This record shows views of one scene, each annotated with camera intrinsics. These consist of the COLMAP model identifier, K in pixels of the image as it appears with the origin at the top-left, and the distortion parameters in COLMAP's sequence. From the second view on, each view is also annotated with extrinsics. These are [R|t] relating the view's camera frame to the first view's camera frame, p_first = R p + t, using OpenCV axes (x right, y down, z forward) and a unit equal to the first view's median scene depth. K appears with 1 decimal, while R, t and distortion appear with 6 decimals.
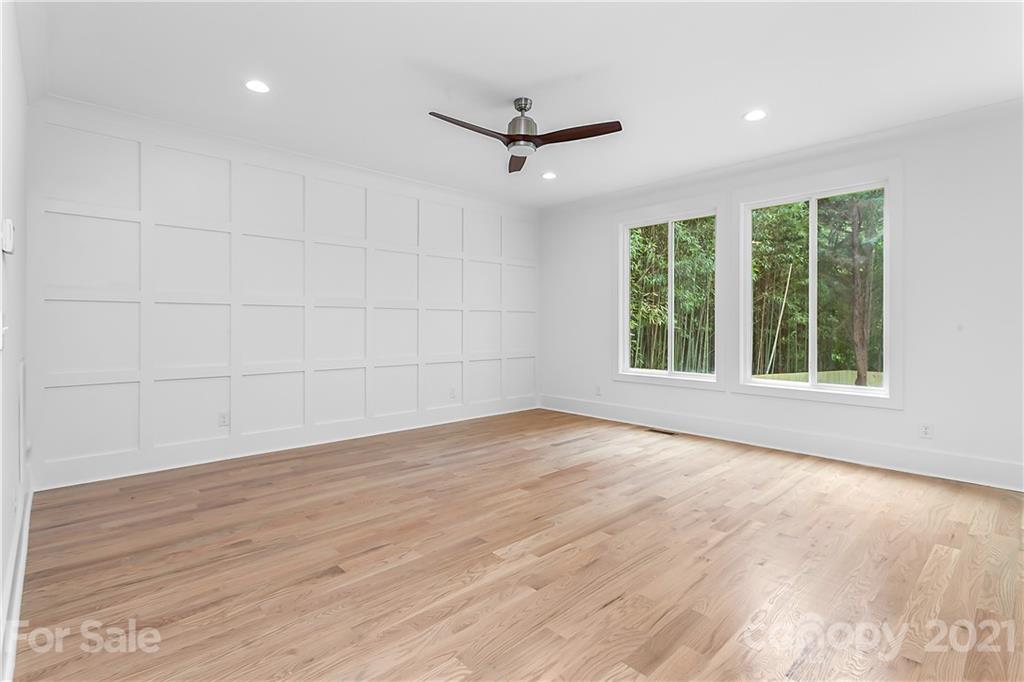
lens RADIAL K [[491.8, 0, 511.9], [0, 491.8, 333.6], [0, 0, 1]] dist [0.003383, 0.003145]
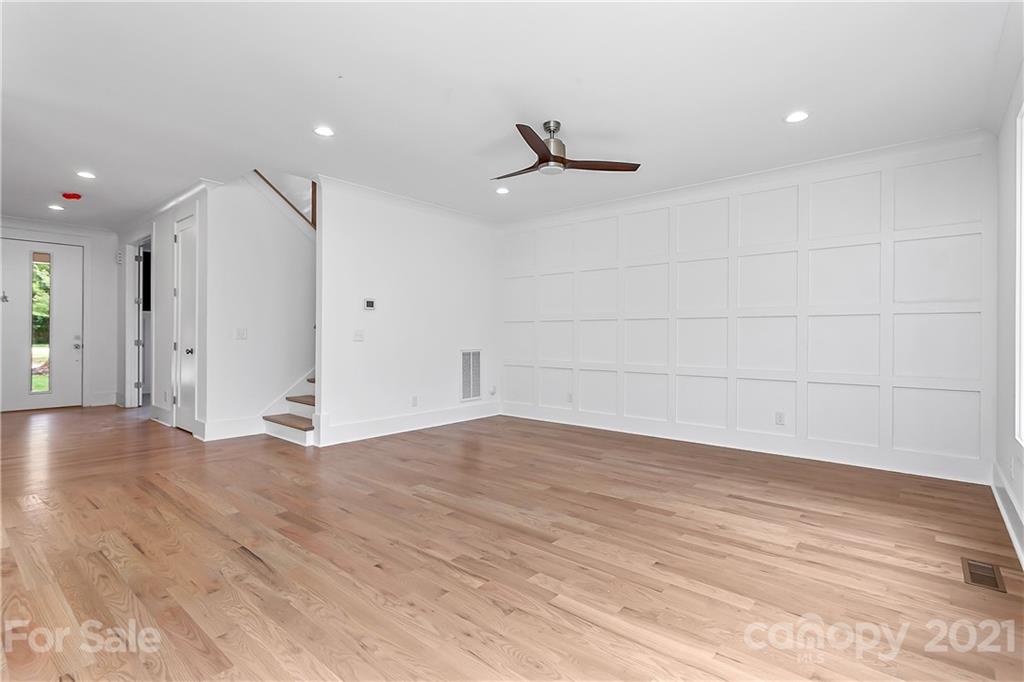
lens RADIAL K [[491.8, 0, 511.8], [0, 491.8, 338.4], [0, 0, 1]] dist [0.003383, 0.003145]
pose [[0.102071, 0.004821, -0.994765, 1.179702], [-0.017131, 0.999848, 0.003088, -0.008708], [0.994630, 0.016726, 0.102138, 0.887822]]
